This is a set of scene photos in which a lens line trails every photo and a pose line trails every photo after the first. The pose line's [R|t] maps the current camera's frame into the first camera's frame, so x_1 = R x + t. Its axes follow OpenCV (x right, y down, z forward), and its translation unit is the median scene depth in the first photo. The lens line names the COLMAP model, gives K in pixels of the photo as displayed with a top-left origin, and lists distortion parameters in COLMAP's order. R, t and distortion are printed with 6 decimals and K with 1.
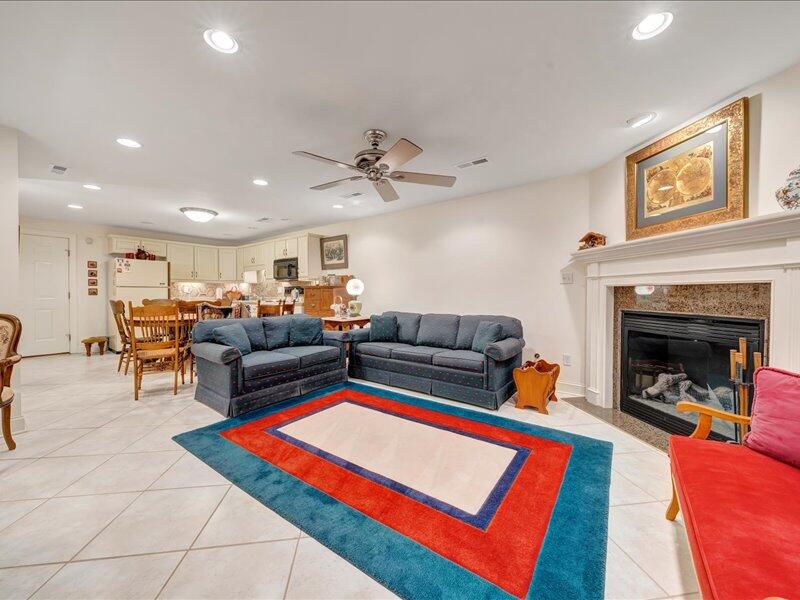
lens RADIAL K [[309.3, 0, 401.5], [0, 309.3, 295.7], [0, 0, 1]] dist [-0.002191, -0.000313]
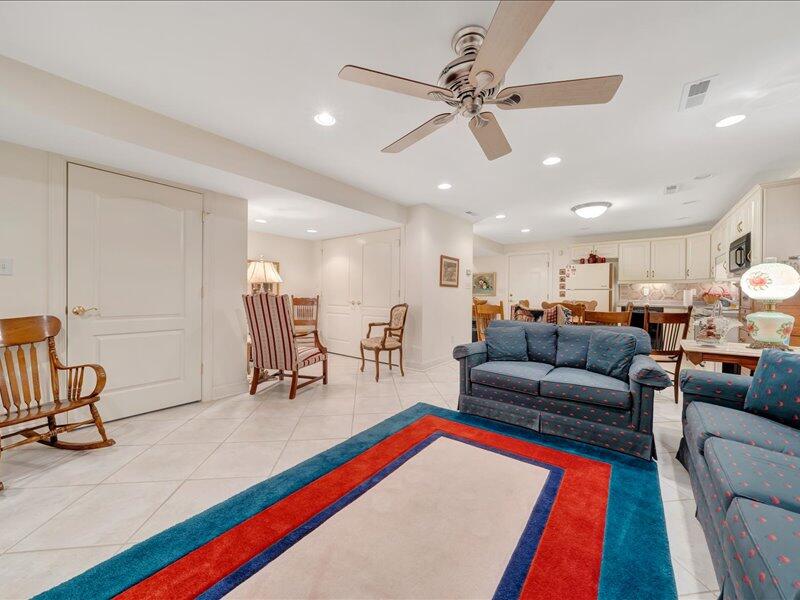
lens RADIAL K [[309.3, 0, 401.5], [0, 309.3, 295.7], [0, 0, 1]] dist [-0.002191, -0.000313]
pose [[-0.015144, 0.004268, -0.999876, 0.249587], [-0.015111, 0.999876, 0.004497, -0.002354], [0.999771, 0.015177, -0.015077, 0.400064]]
